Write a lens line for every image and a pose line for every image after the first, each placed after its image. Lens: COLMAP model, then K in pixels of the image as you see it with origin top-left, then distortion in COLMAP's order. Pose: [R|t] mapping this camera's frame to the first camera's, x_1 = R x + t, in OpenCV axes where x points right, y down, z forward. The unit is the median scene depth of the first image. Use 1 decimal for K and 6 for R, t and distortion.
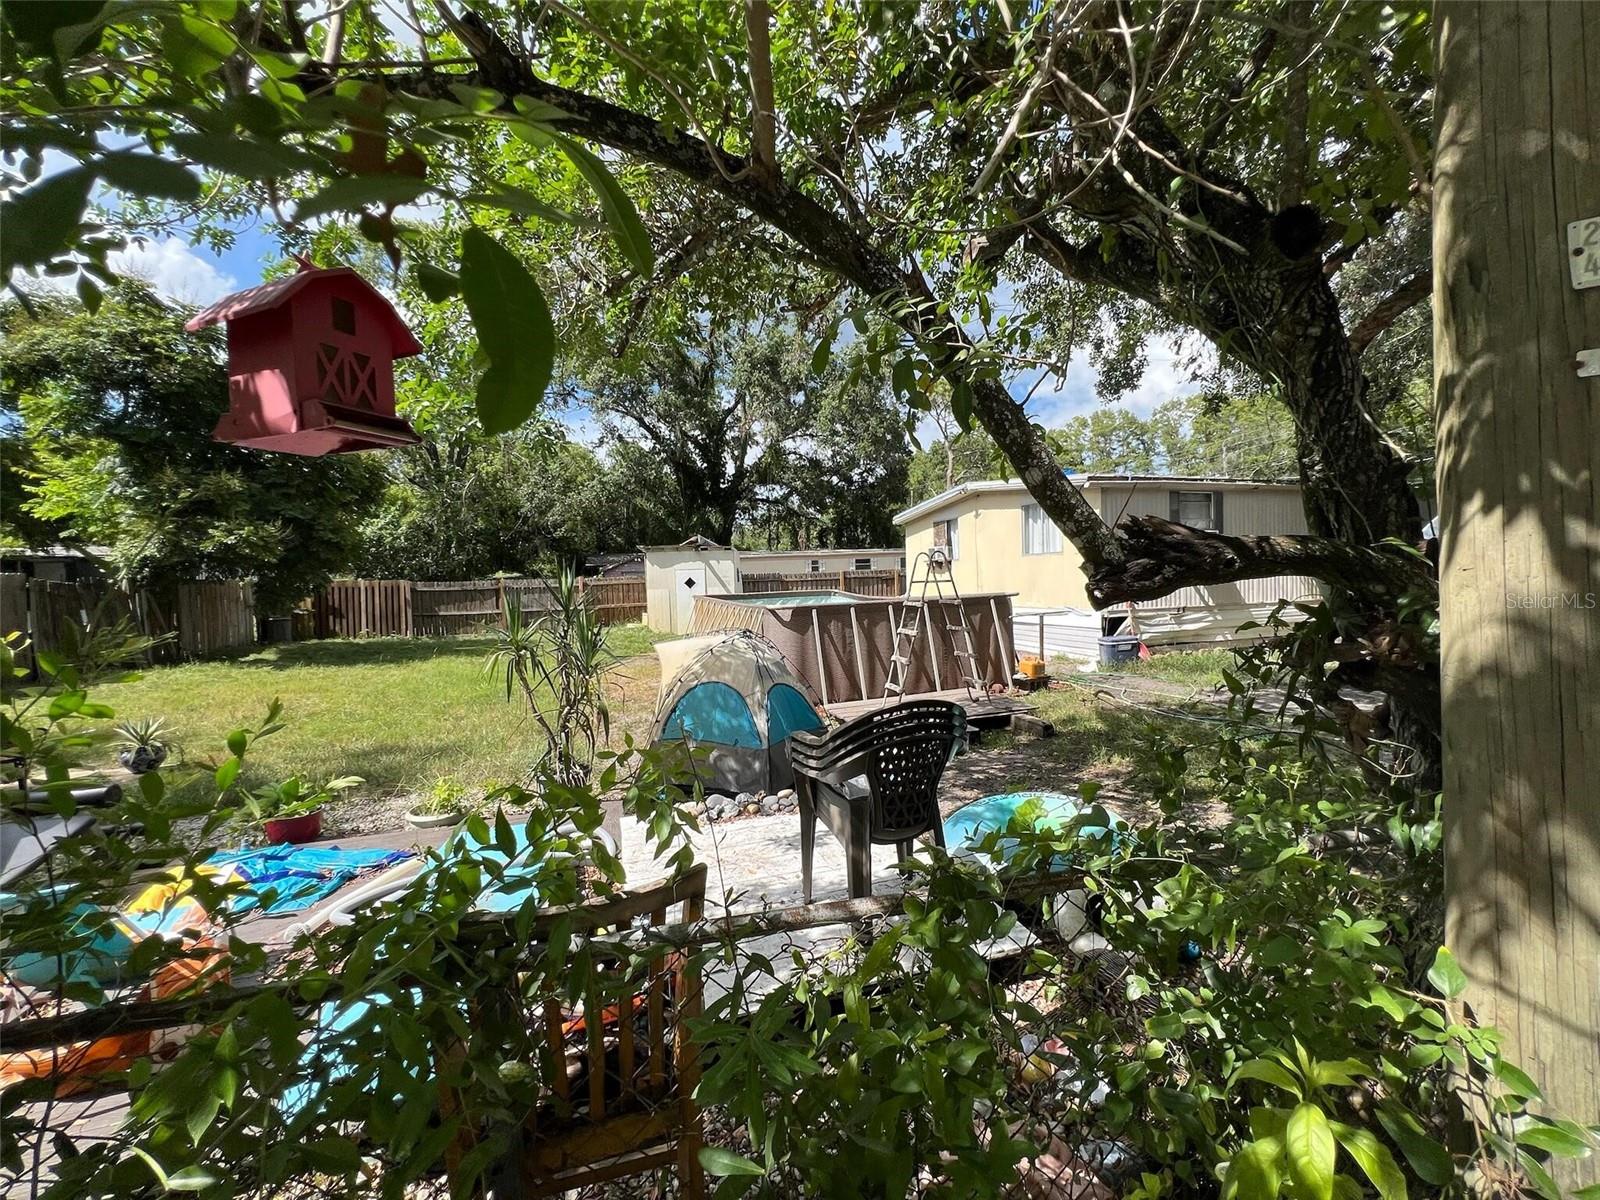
lens RADIAL K [[645.1, 0, 800.0], [0, 645.1, 600.0], [0, 0, 1]] dist [-0.001434, -0.000190]
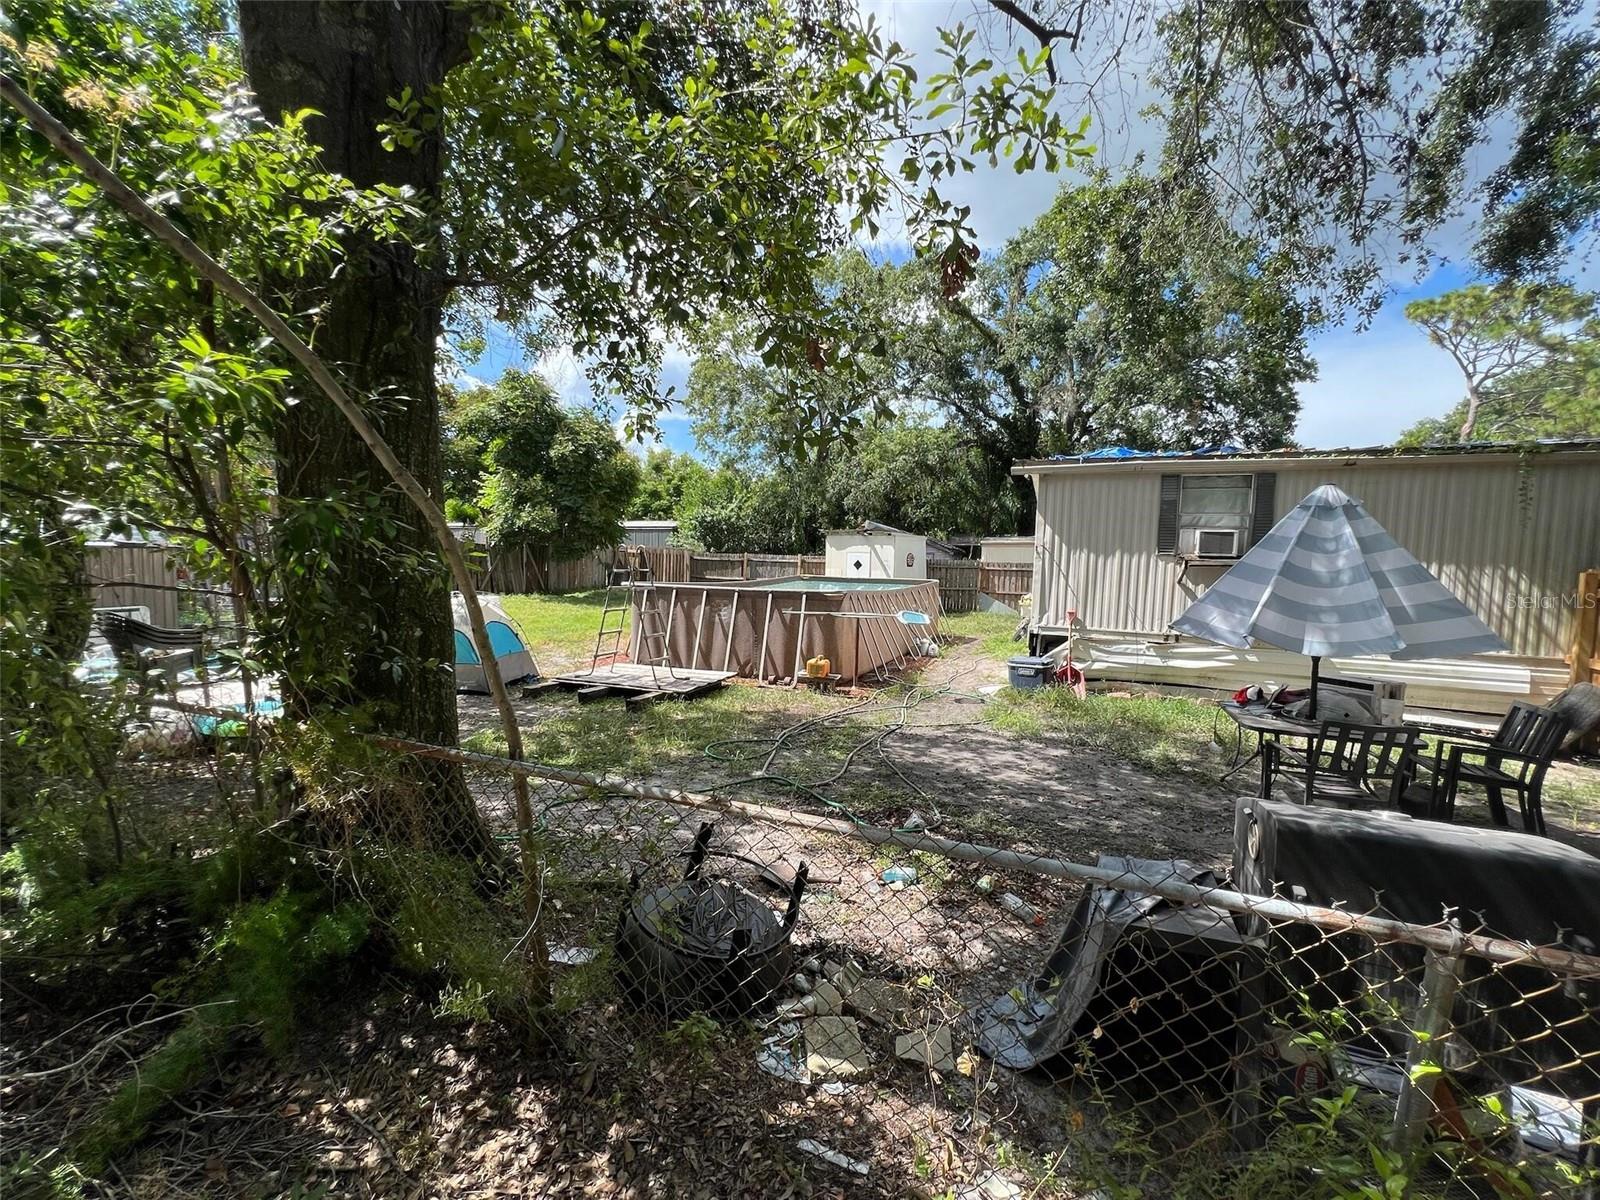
lens RADIAL K [[644.5, 0, 800.0], [0, 644.5, 600.0], [0, 0, 1]] dist [-0.001245, 0.000525]
pose [[0.784373, 0.093853, -0.613148, 0.411468], [-0.075892, 0.995581, 0.055306, -0.021126], [0.615629, 0.003153, 0.788030, 0.101058]]
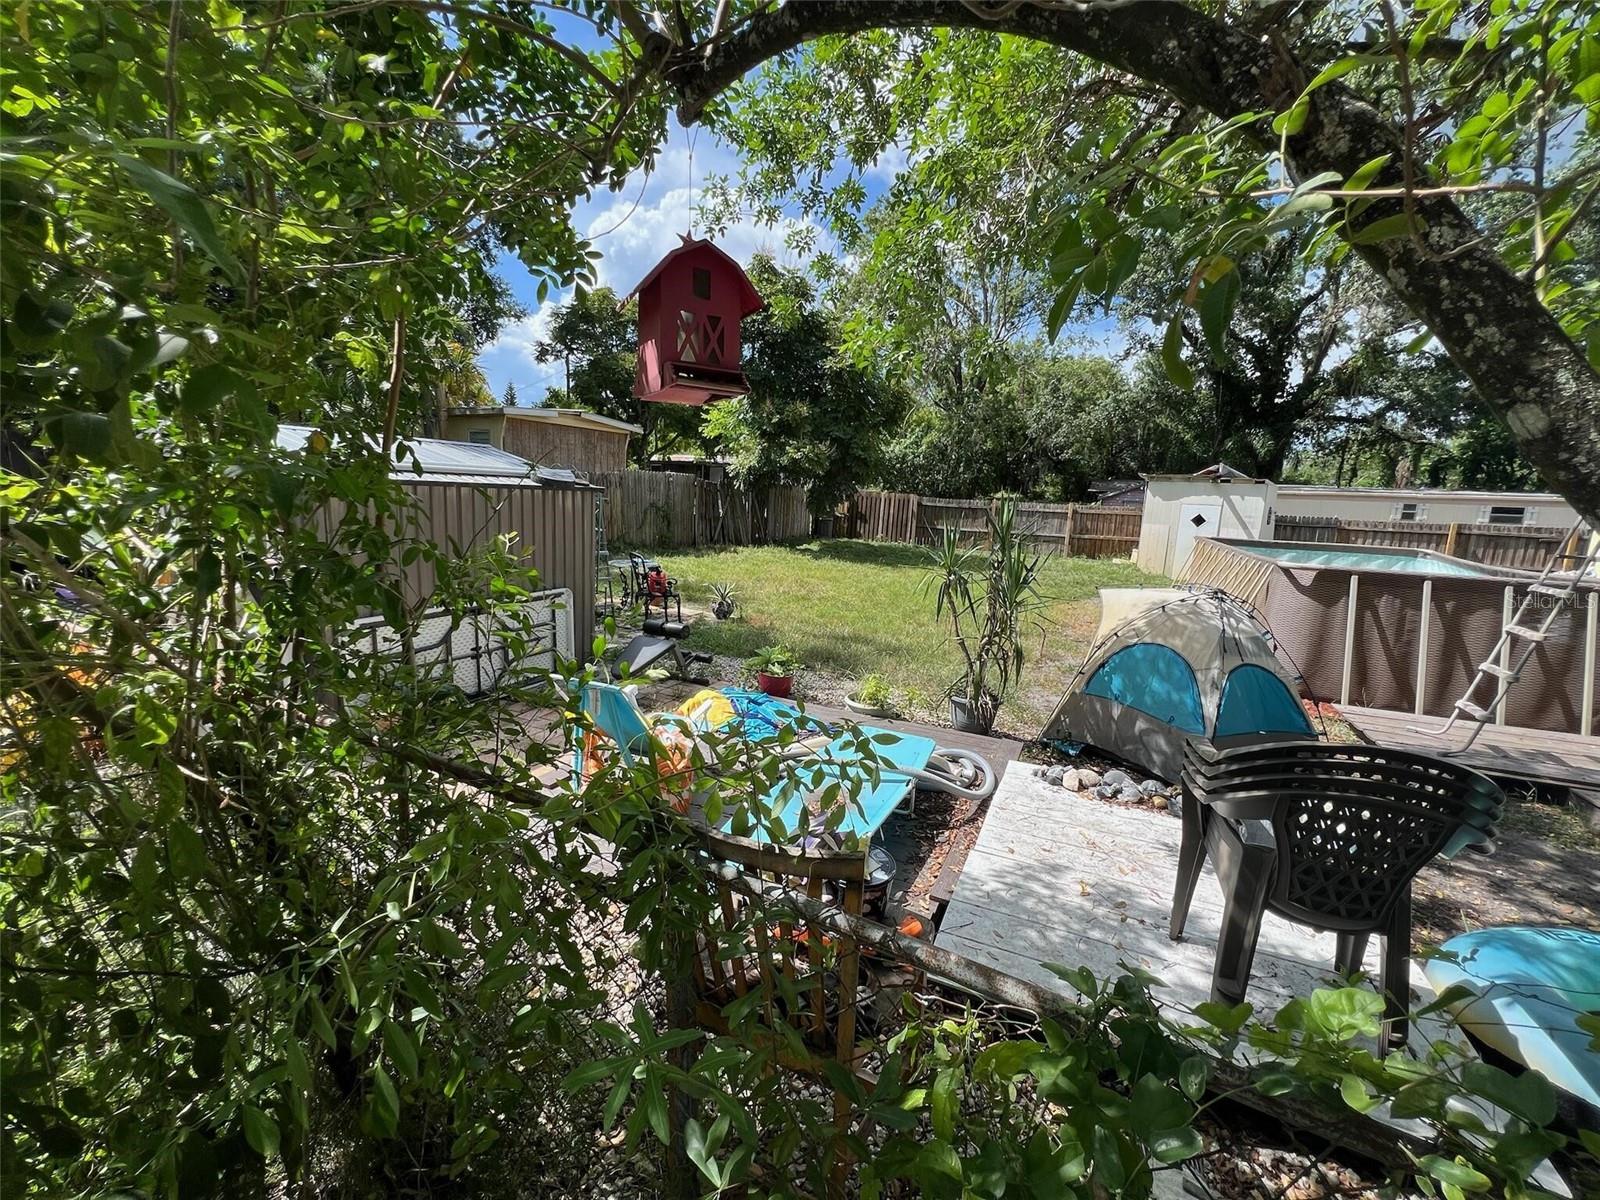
lens RADIAL K [[645.1, 0, 800.0], [0, 645.1, 600.0], [0, 0, 1]] dist [-0.001434, -0.000190]
pose [[0.734625, 0.173664, -0.655871, 0.018525], [-0.094536, 0.983457, 0.154516, -0.004867], [0.671855, -0.051508, 0.738890, 0.014906]]
